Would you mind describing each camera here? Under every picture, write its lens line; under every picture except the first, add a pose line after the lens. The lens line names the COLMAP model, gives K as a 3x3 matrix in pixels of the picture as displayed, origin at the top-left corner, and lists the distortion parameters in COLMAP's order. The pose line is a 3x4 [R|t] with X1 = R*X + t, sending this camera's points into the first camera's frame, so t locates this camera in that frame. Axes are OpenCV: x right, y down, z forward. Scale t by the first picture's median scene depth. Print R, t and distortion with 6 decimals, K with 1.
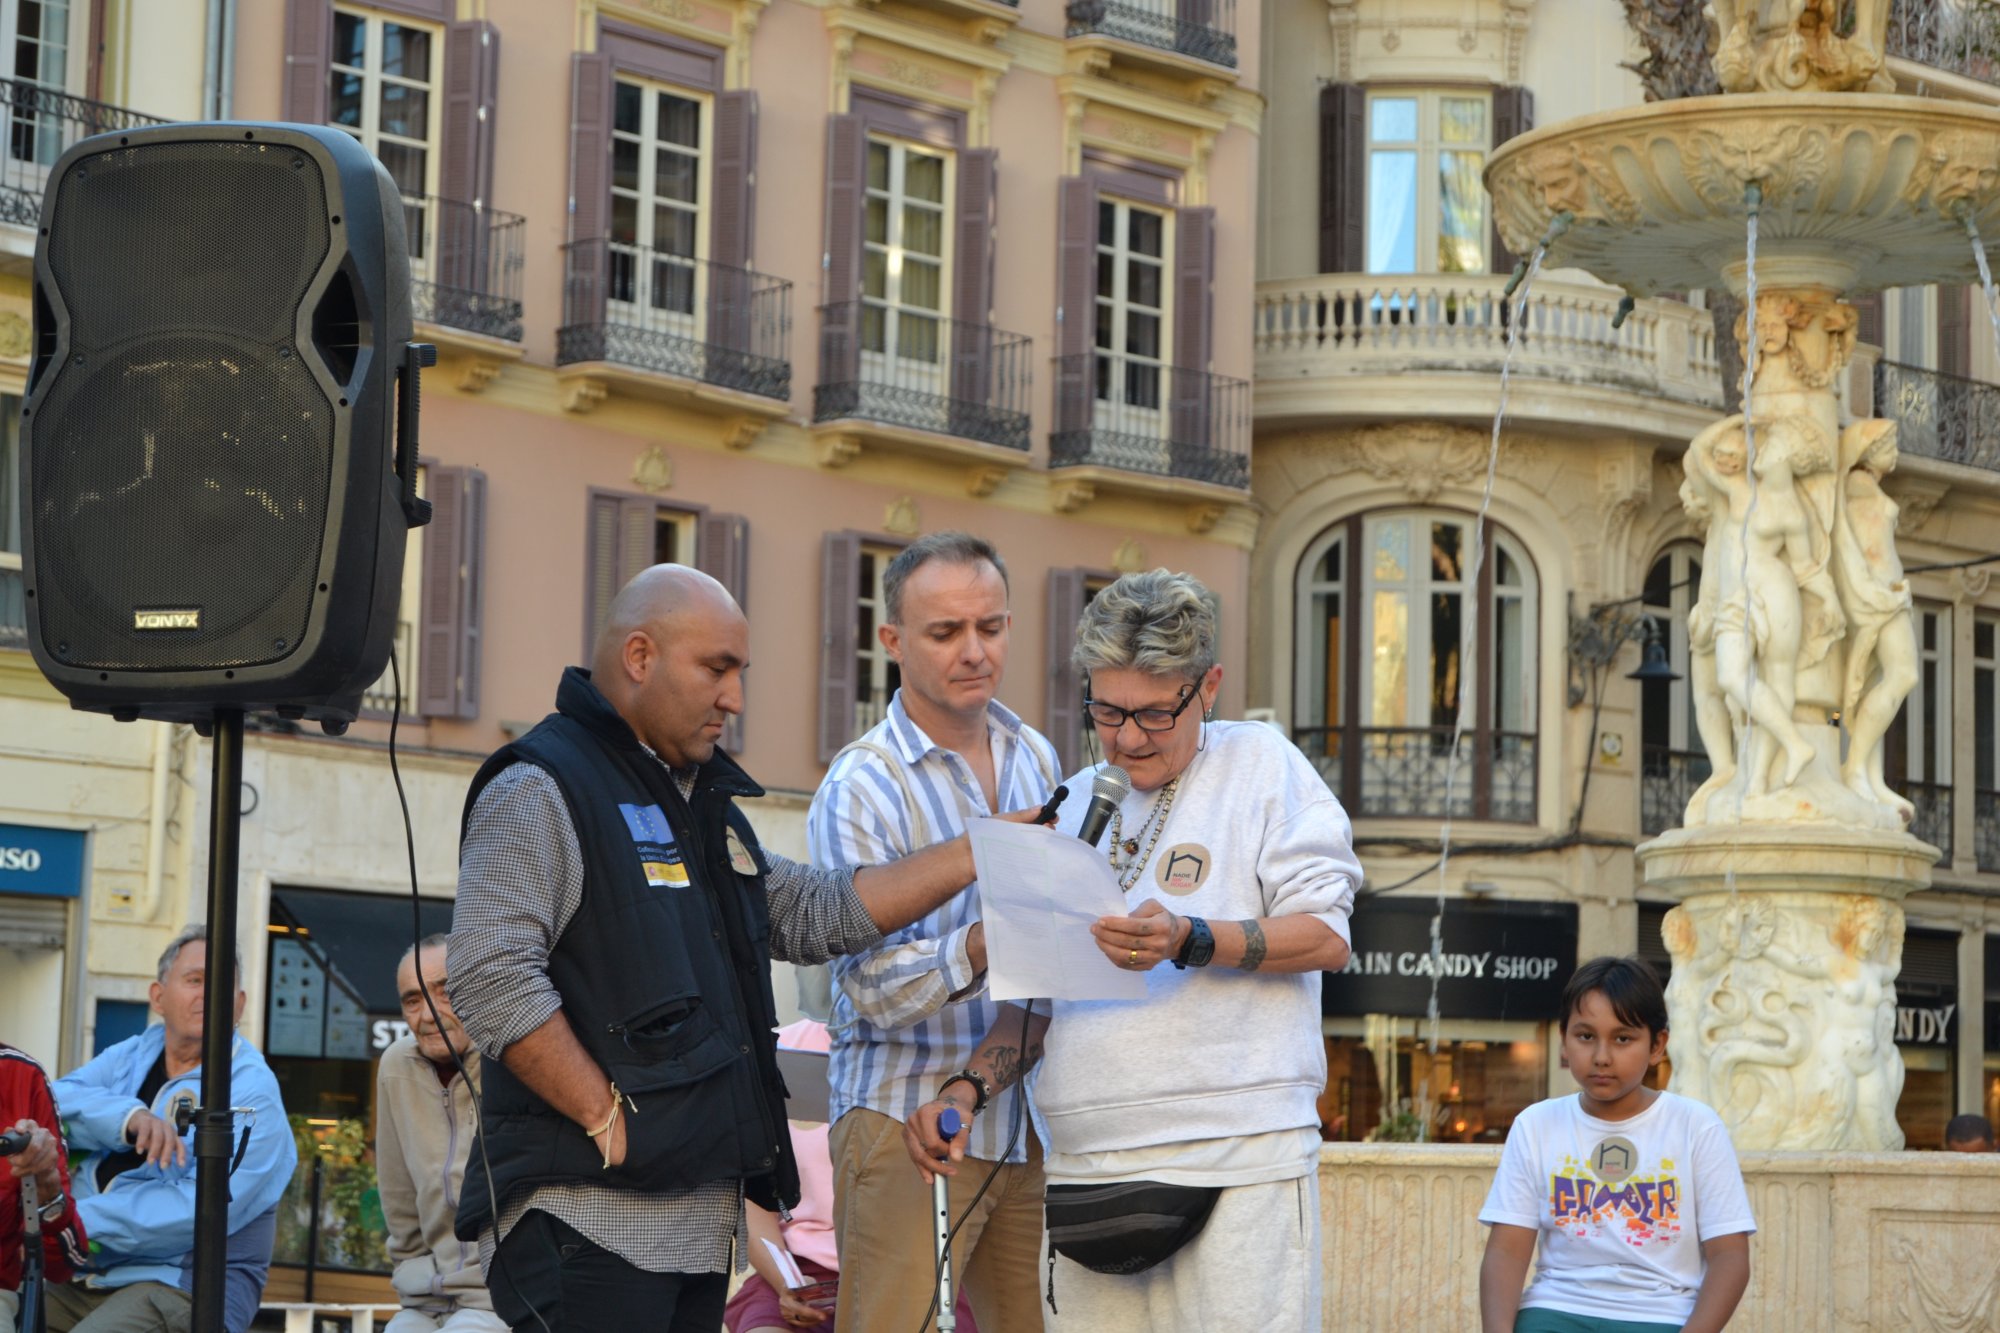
lens RADIAL K [[4663.4, 0, 998.9], [0, 4663.4, 693.0], [0, 0, 1]] dist [-0.020838, -0.030726]
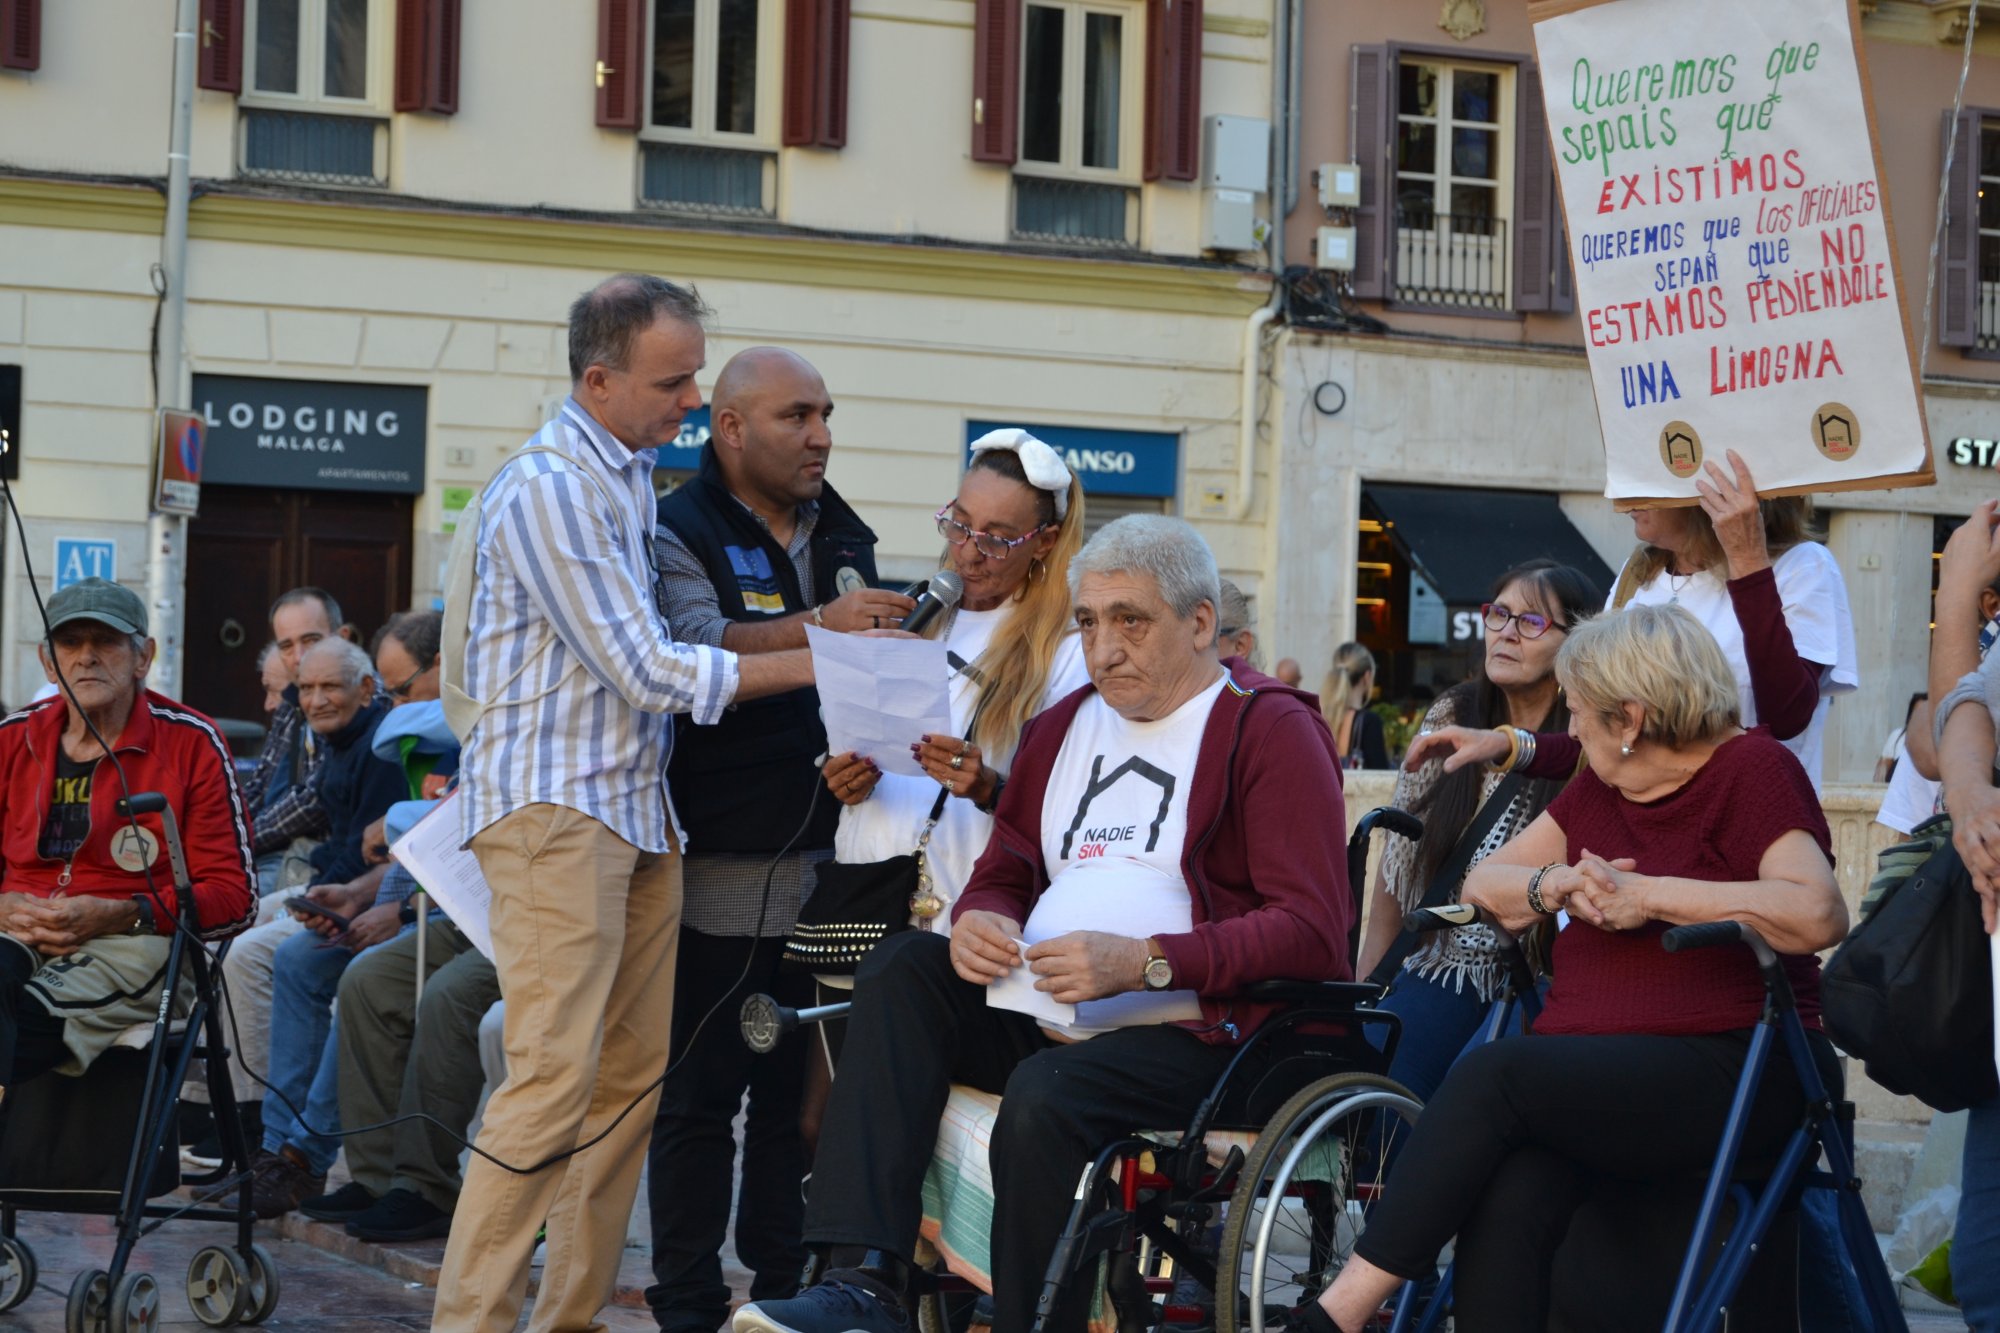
lens RADIAL K [[4663.4, 0, 998.9], [0, 4663.4, 693.0], [0, 0, 1]] dist [-0.020838, -0.030726]
pose [[0.953168, -0.003330, -0.302424, 0.071015], [0.031440, 0.995613, 0.088130, -0.004992], [0.300804, -0.093511, 0.949091, -0.005843]]
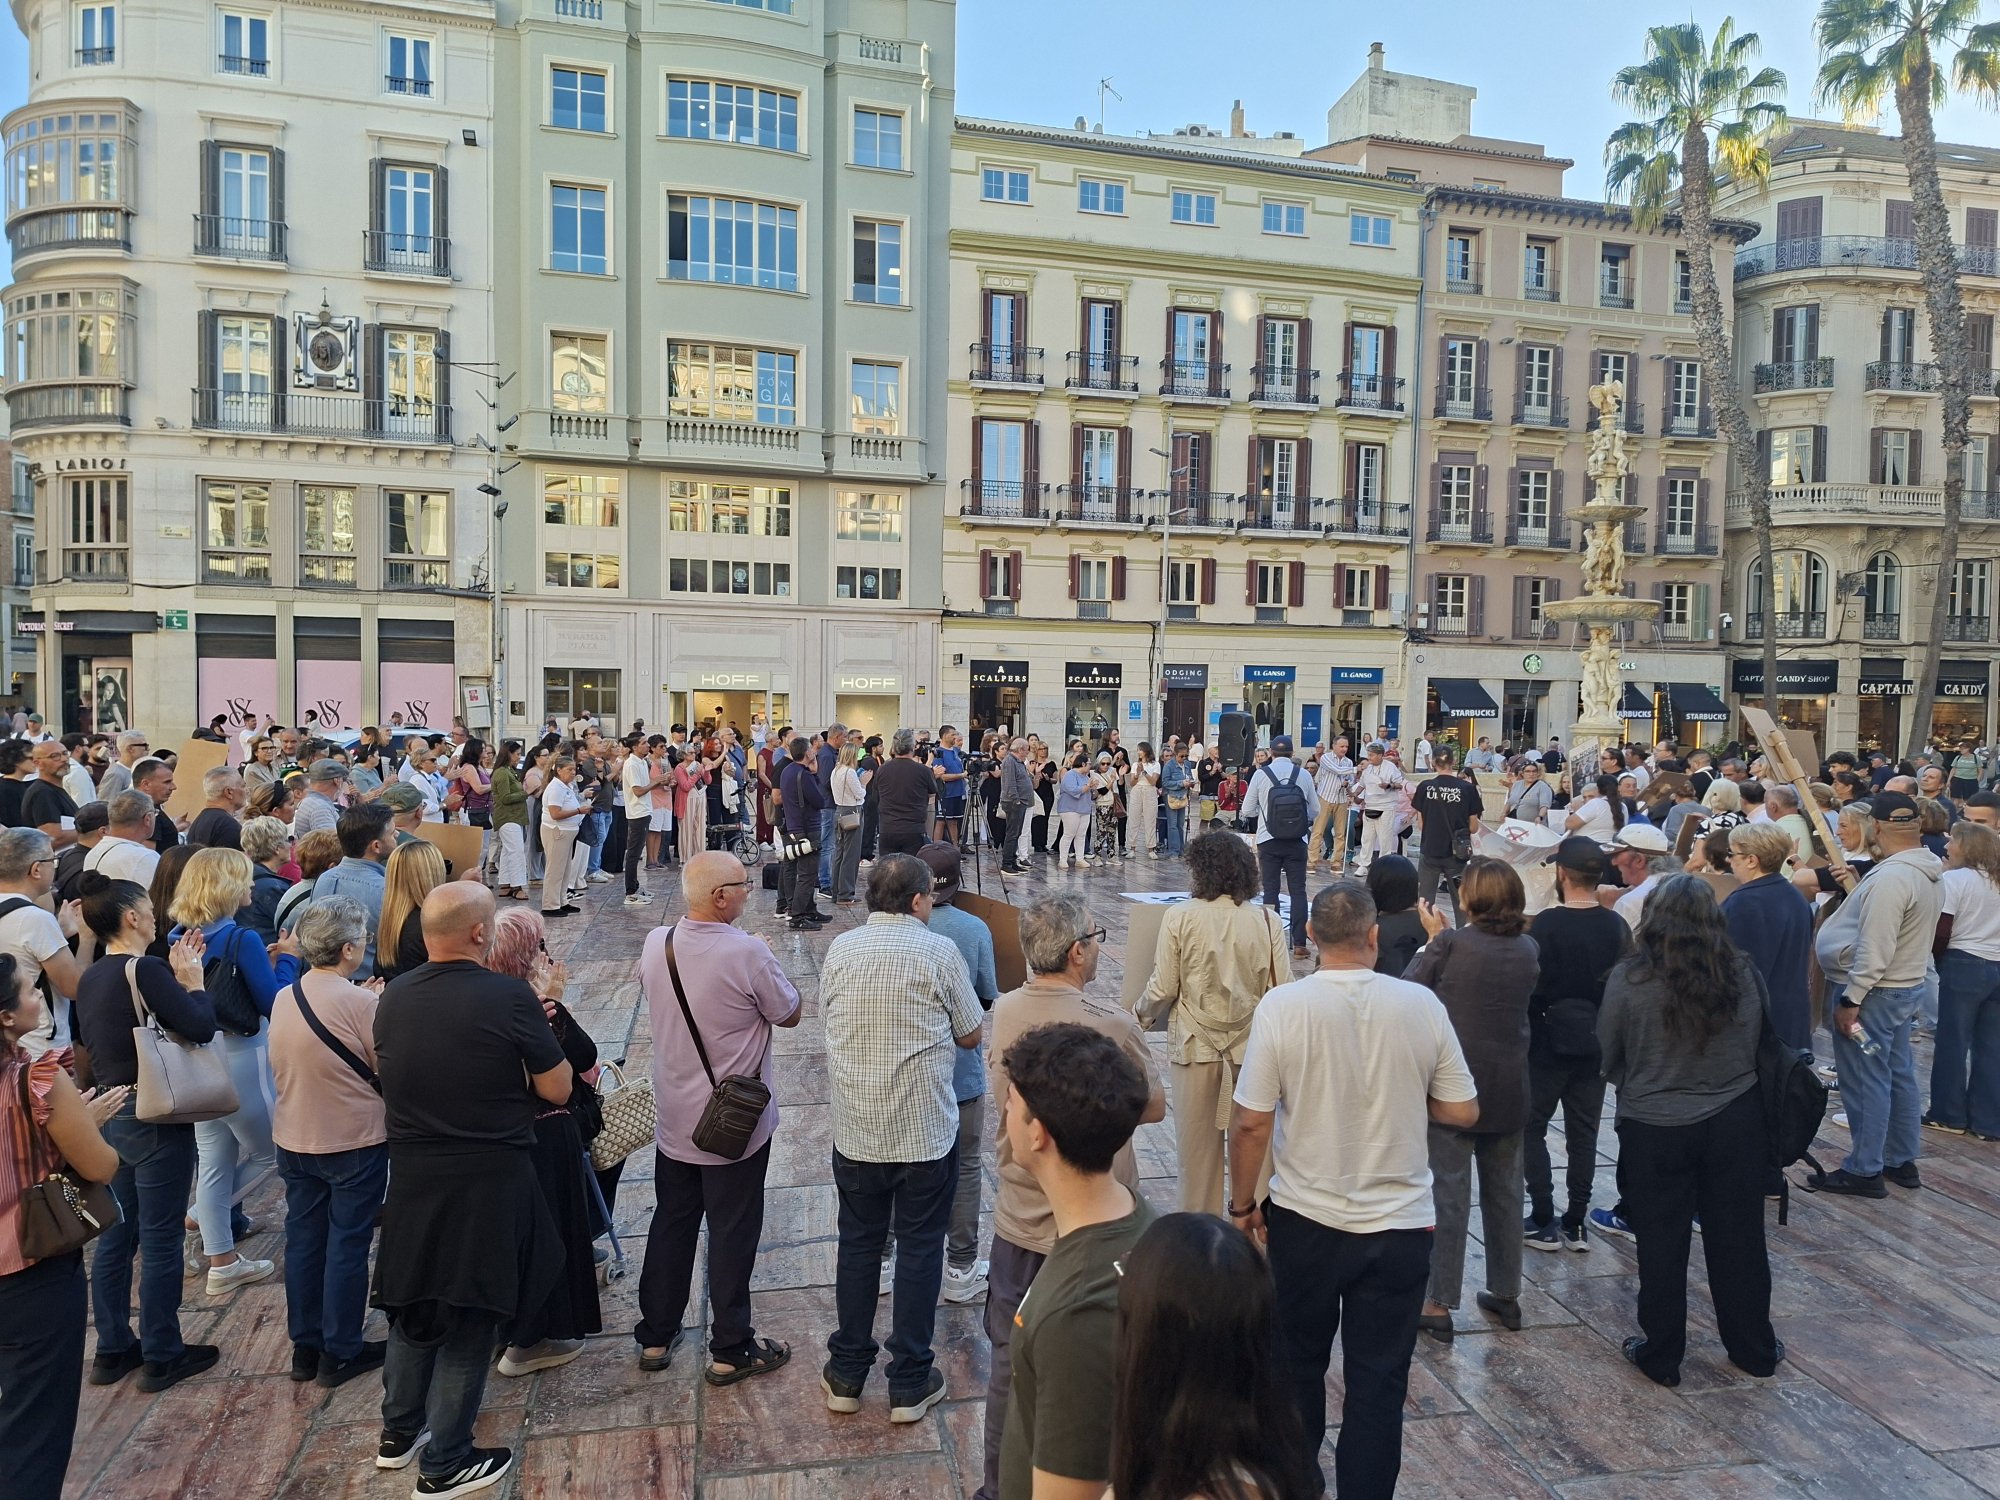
lens RADIAL K [[1379.6, 0, 1007.4], [0, 1379.6, 753.3], [0, 0, 1]] dist [0.161047, -0.243935]
pose [[0.865791, 0.008643, -0.500330, 0.141385], [0.060672, 0.990661, 0.122103, -0.065313], [0.496713, -0.136072, 0.857182, -0.290658]]
